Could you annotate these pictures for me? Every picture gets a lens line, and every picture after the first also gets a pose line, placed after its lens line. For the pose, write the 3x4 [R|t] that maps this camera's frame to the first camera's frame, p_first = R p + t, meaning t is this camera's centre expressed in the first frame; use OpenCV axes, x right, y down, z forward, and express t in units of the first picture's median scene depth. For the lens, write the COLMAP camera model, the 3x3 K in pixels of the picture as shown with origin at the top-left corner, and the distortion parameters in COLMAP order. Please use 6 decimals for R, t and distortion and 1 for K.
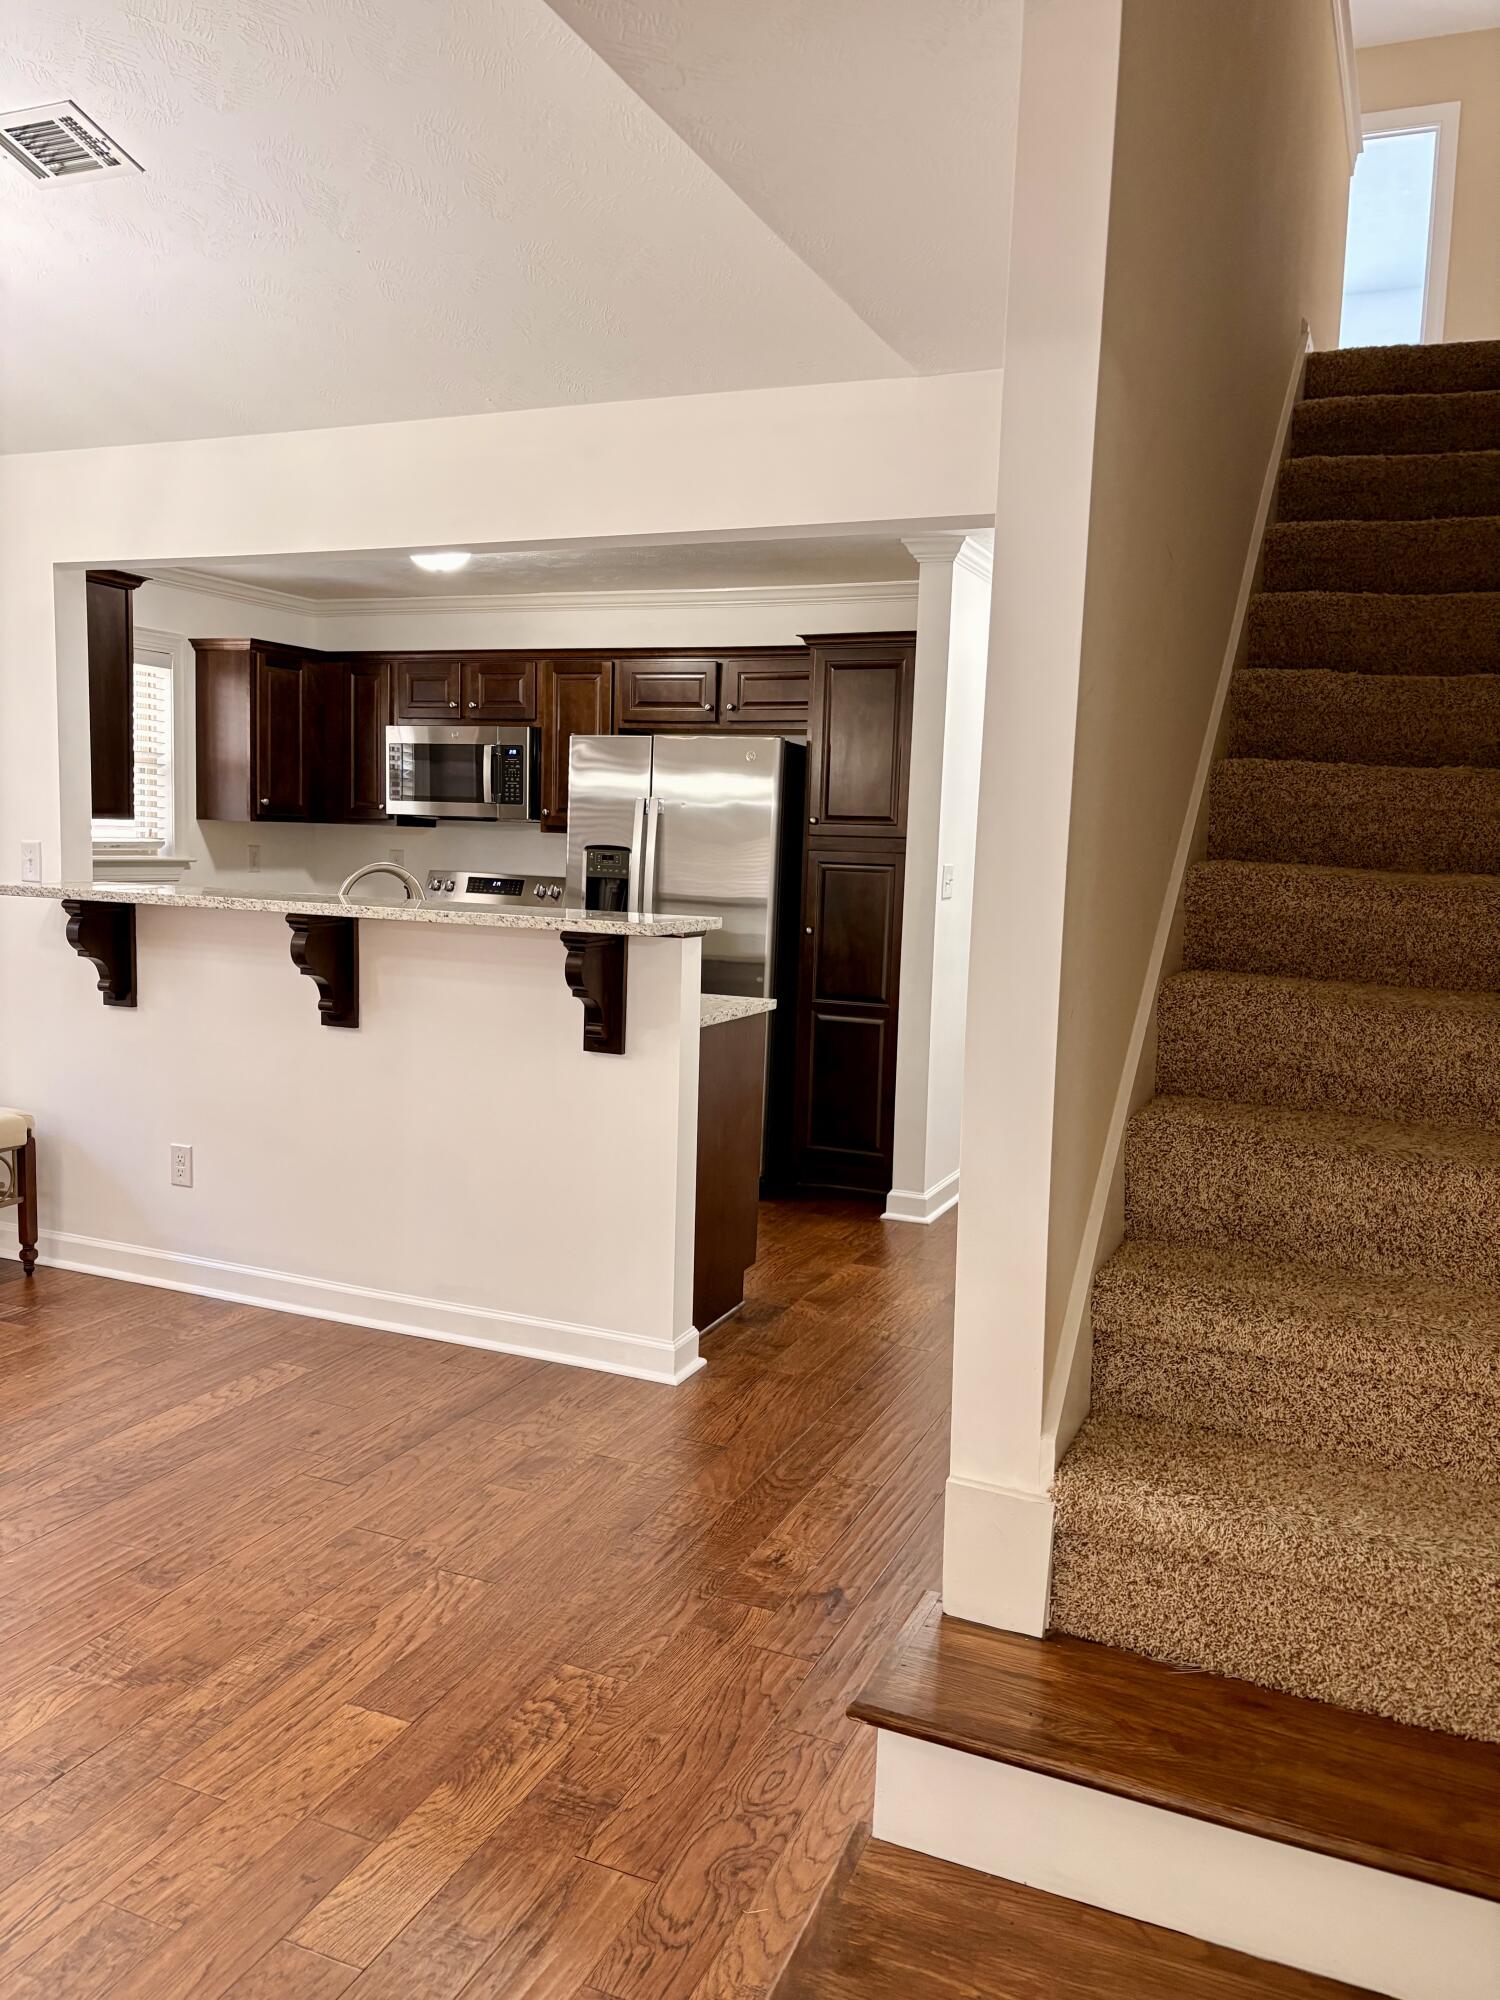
lens RADIAL K [[1496.9, 0, 729.1], [0, 1496.9, 995.0], [0, 0, 1]] dist [0.008436, -0.001319]
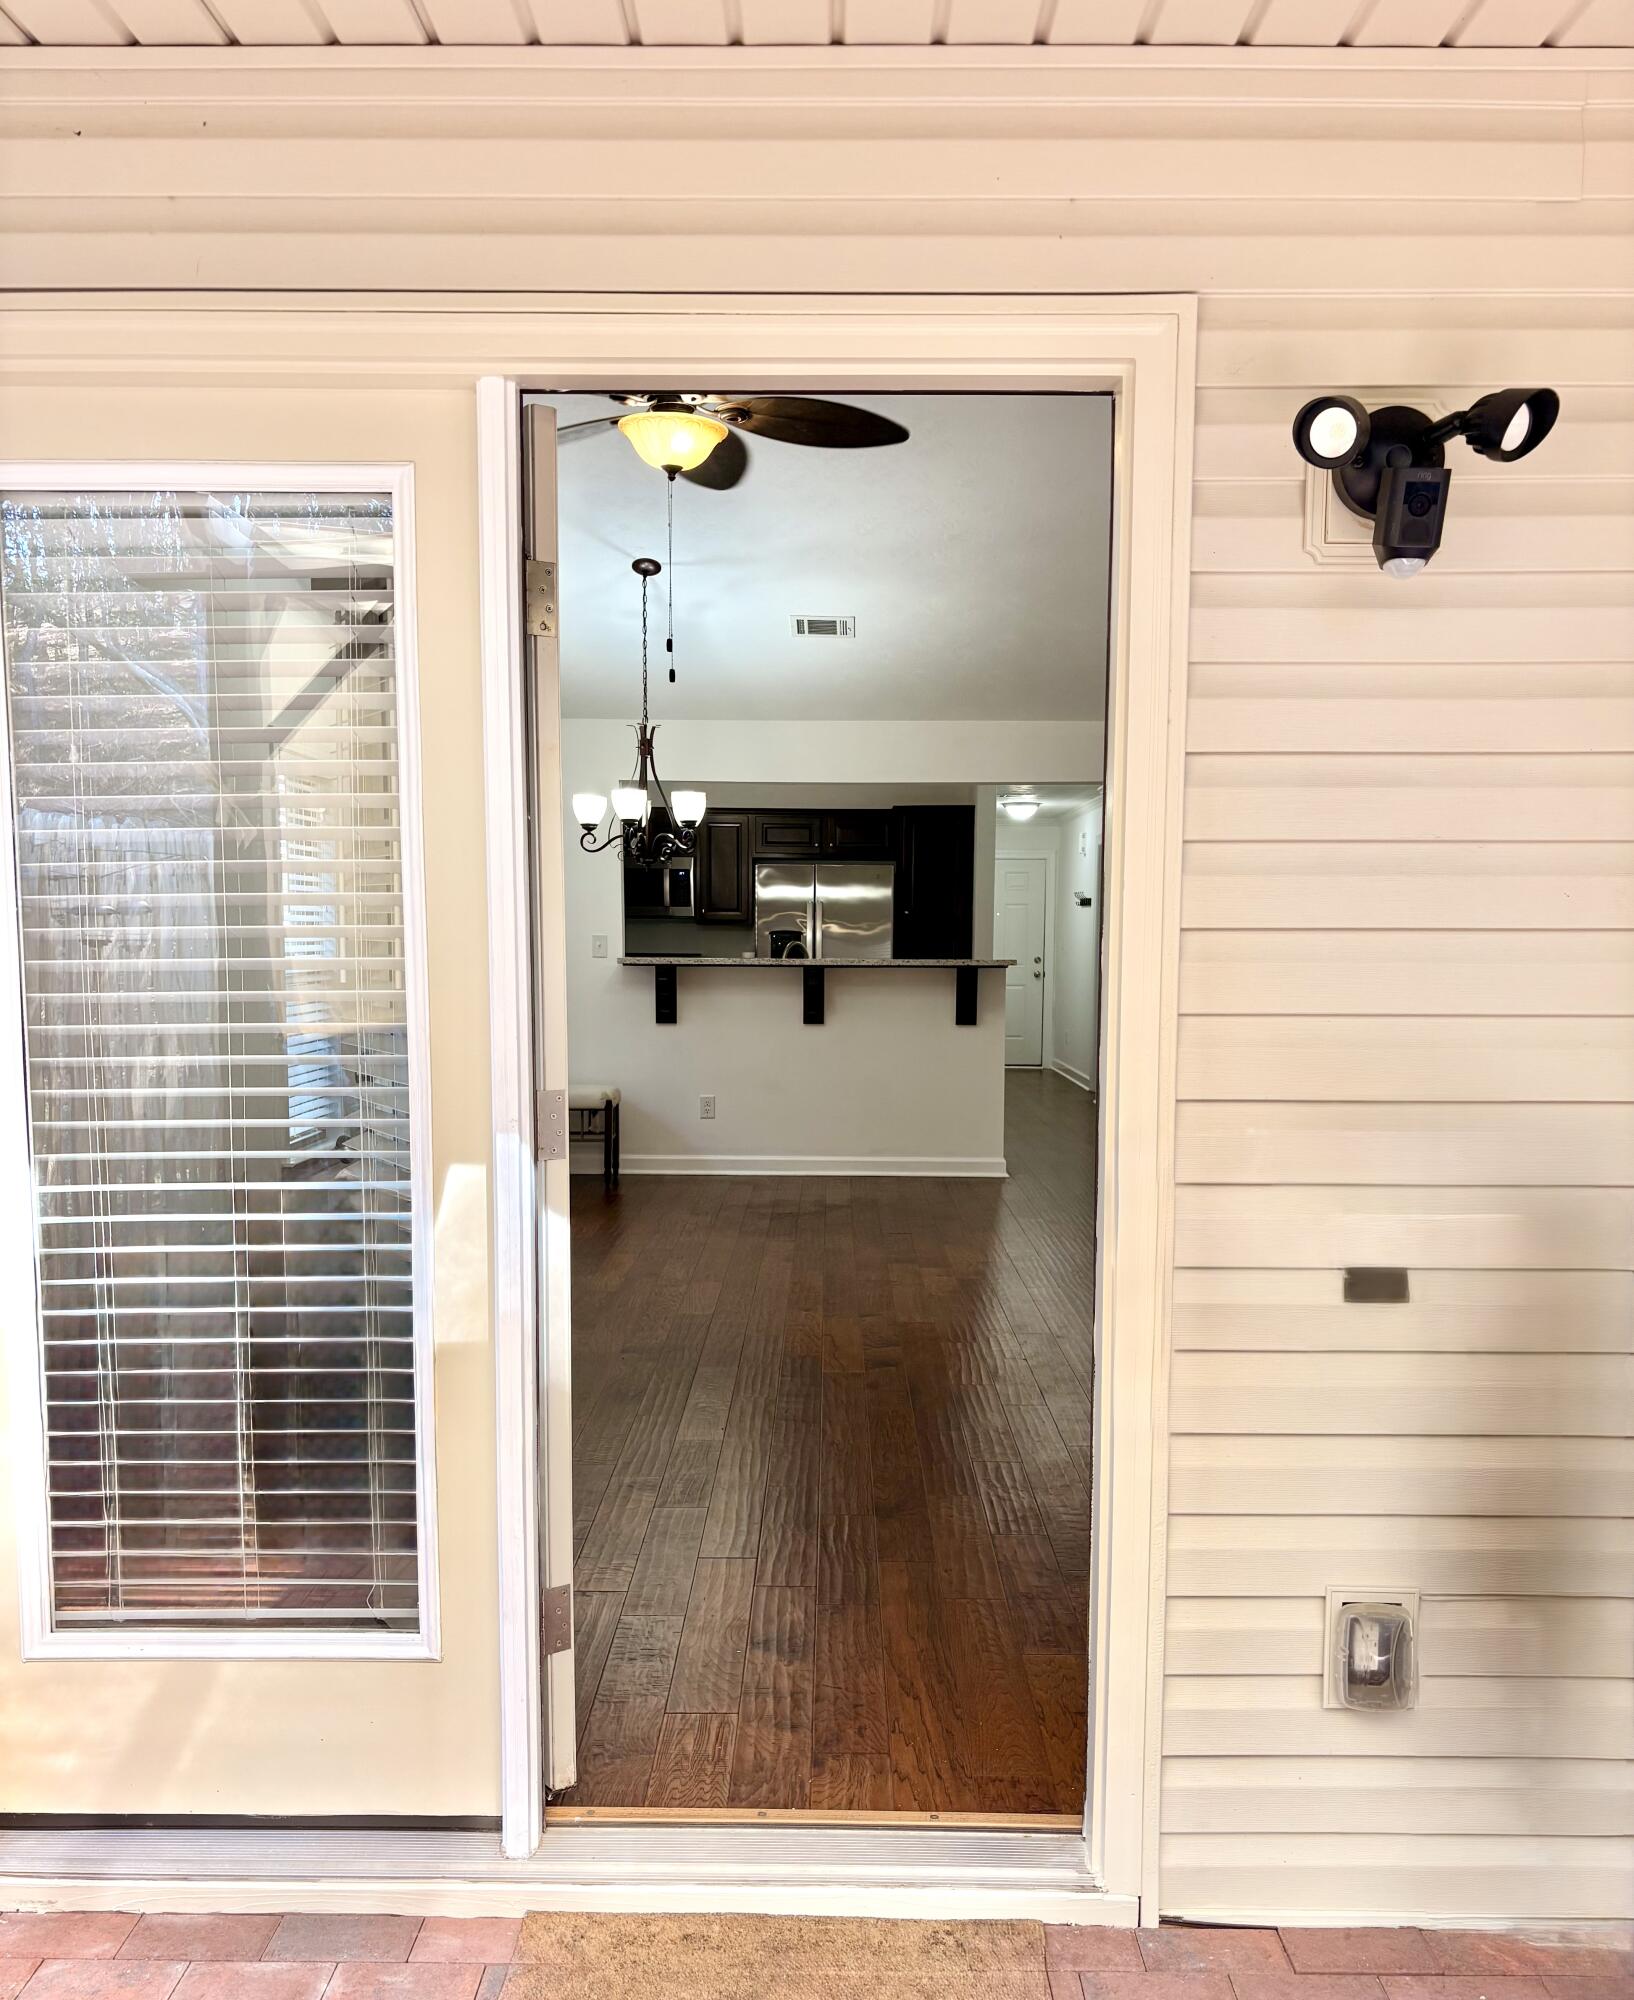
lens RADIAL K [[1621.8, 0, 818.9], [0, 1621.8, 1106.5], [0, 0, 1]] dist [0.005638, 0.000885]
pose [[0.907361, -0.073588, 0.413860, -0.802619], [0.071766, 0.997222, 0.019973, 0.061192], [-0.414180, 0.011578, 0.910121, -0.645725]]
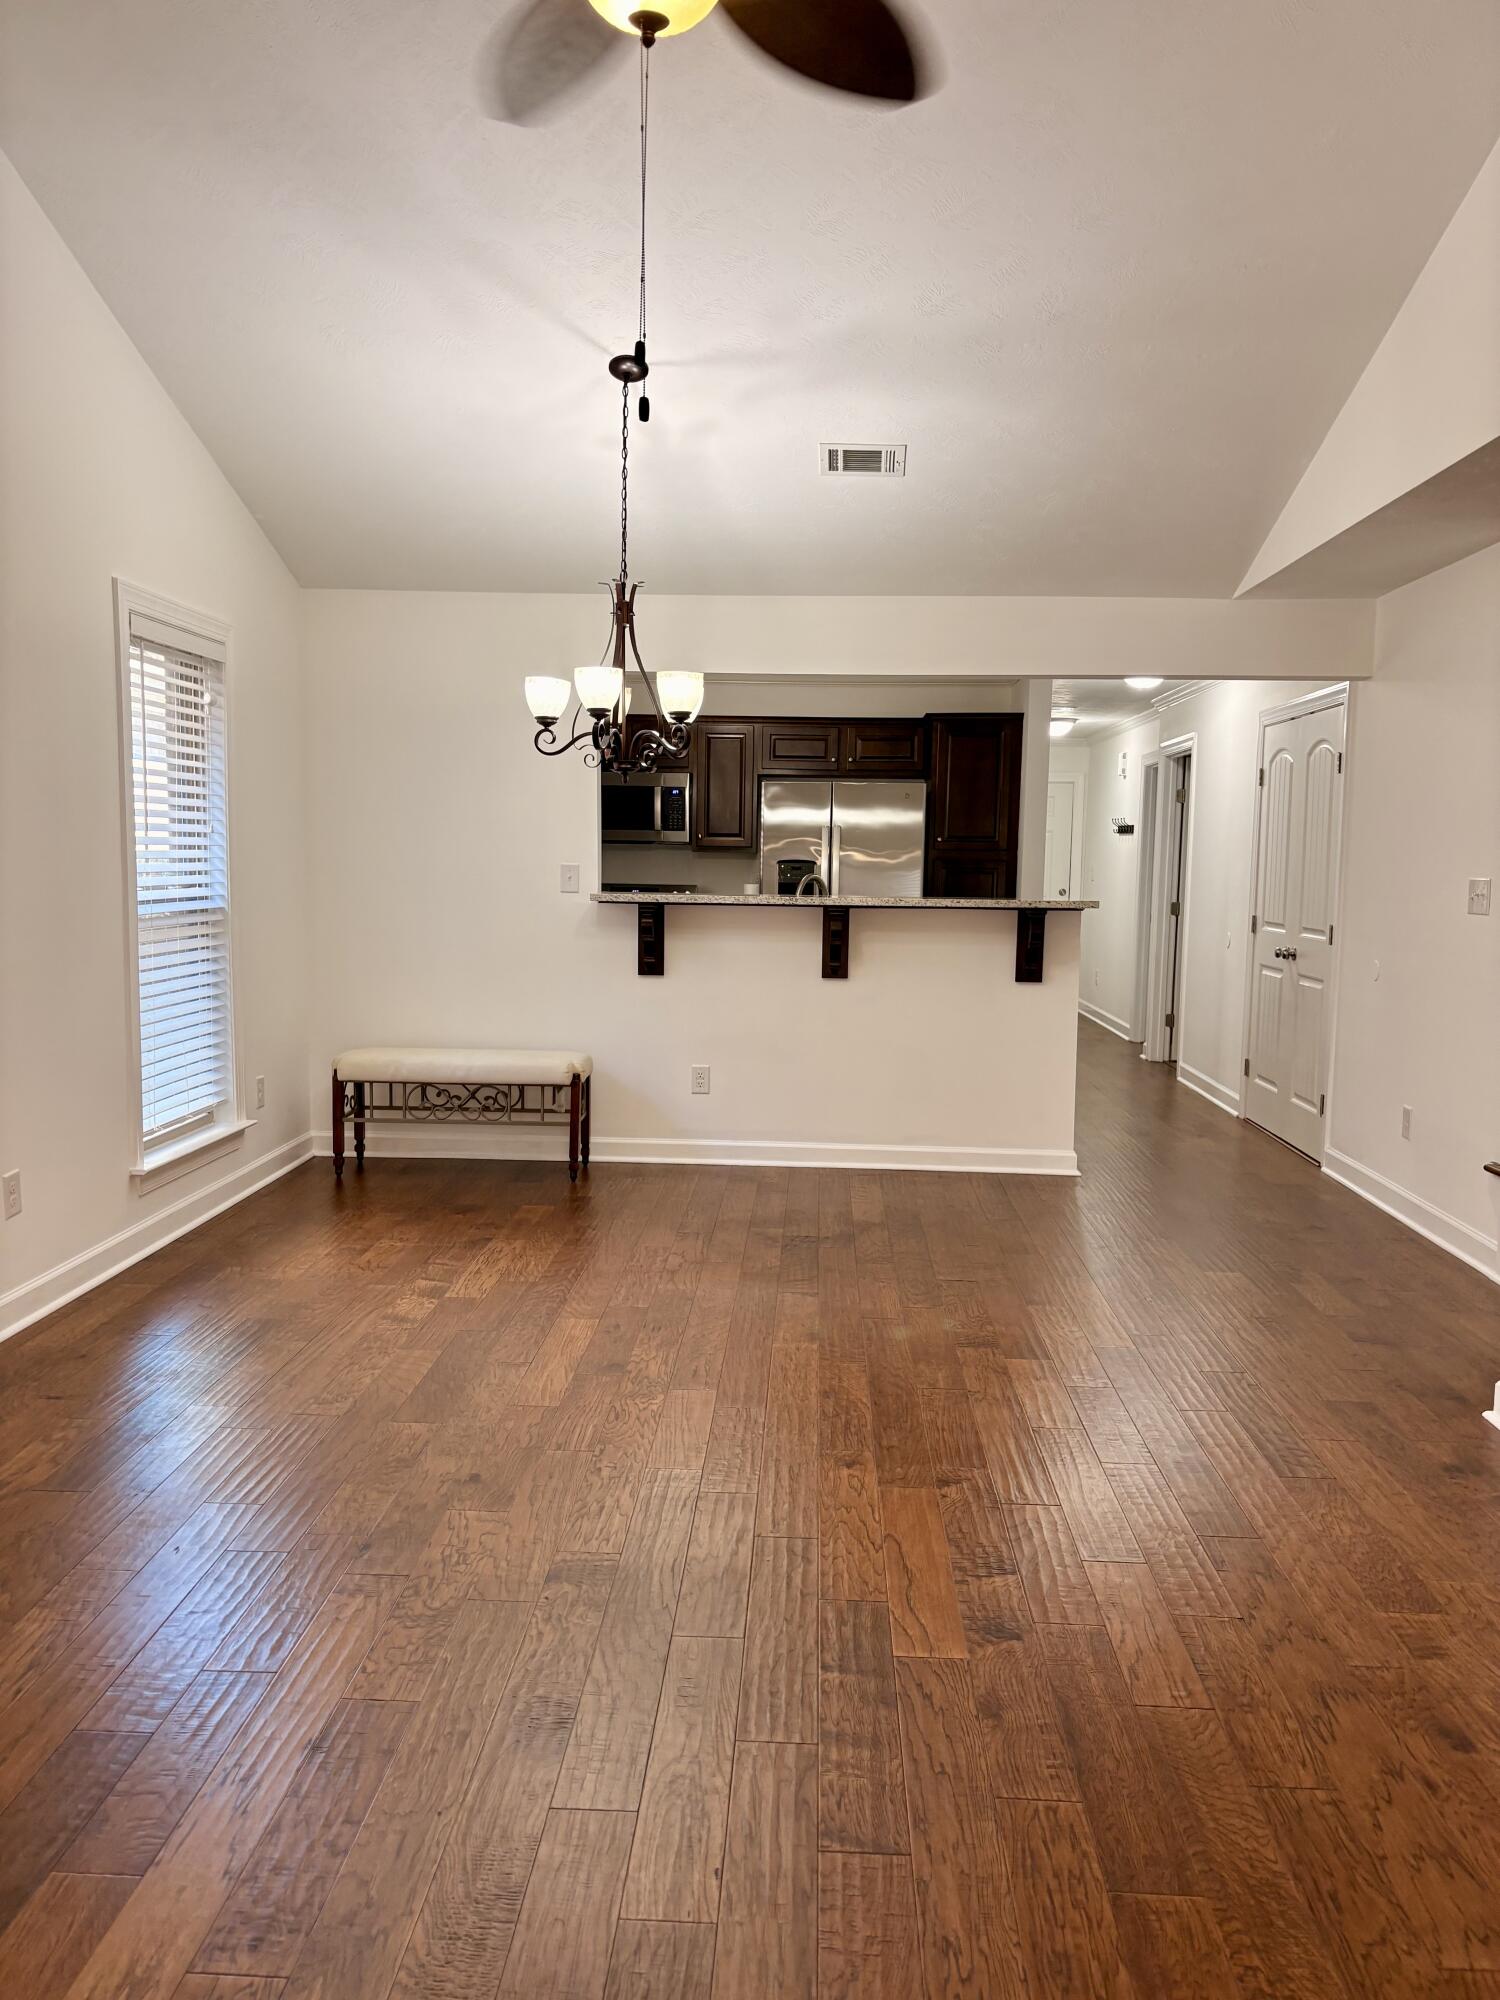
lens RADIAL K [[1496.9, 0, 729.1], [0, 1496.9, 995.0], [0, 0, 1]] dist [0.008436, -0.001319]
pose [[0.928272, -0.054545, 0.367881, -0.662406], [0.057825, 0.998324, 0.002109, 0.020788], [-0.367380, 0.019315, 0.929870, -0.283527]]
